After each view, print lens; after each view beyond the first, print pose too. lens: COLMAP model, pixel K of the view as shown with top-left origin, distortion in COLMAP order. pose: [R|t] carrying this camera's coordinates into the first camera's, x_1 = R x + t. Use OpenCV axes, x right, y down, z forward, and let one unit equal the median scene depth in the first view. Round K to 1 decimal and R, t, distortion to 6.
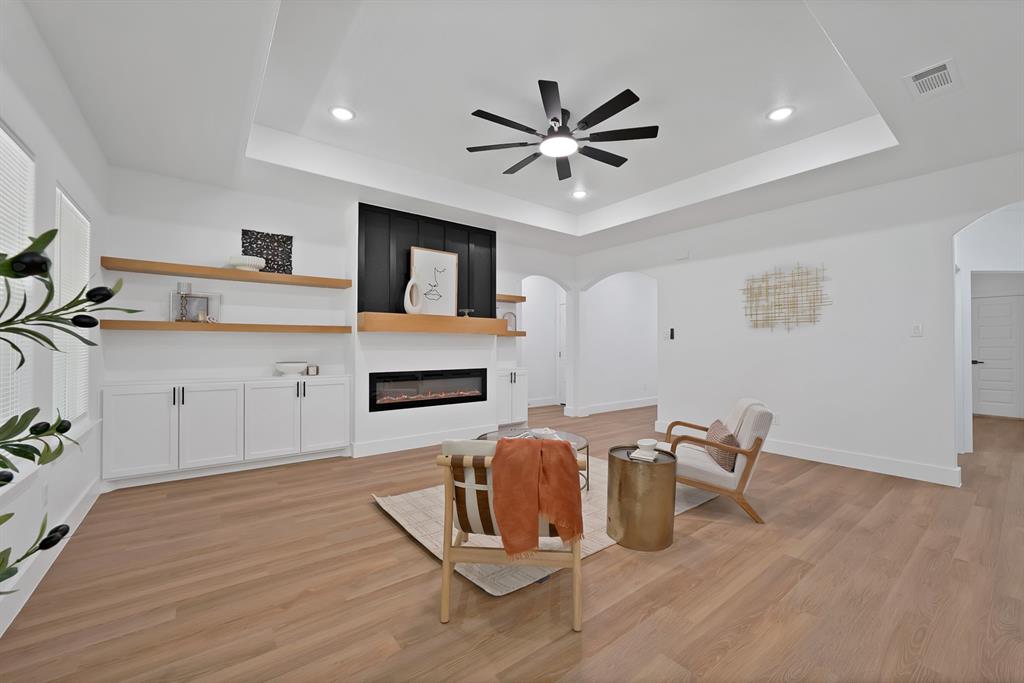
lens RADIAL K [[398.6, 0, 522.3], [0, 398.6, 344.1], [0, 0, 1]] dist [-0.001032, -0.000106]
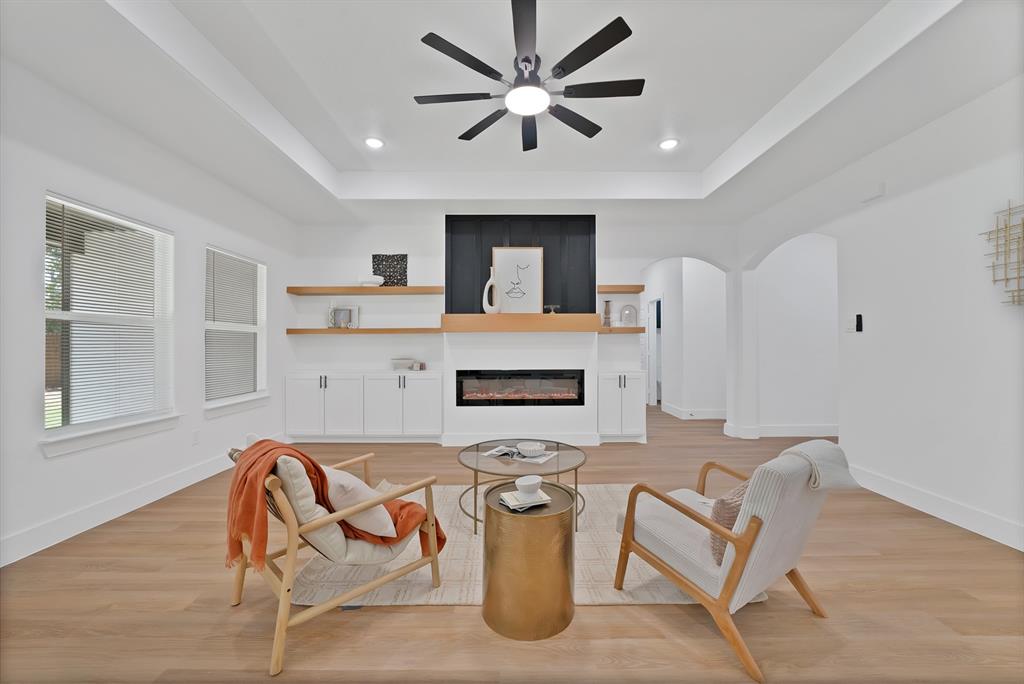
lens RADIAL K [[398.6, 0, 522.3], [0, 398.6, 344.6], [0, 0, 1]] dist [-0.001032, -0.000106]
pose [[0.796867, -0.005678, -0.604128, 0.409644], [0.008527, 0.999962, 0.001848, 0.002297], [0.604094, -0.006624, 0.796885, 0.241627]]
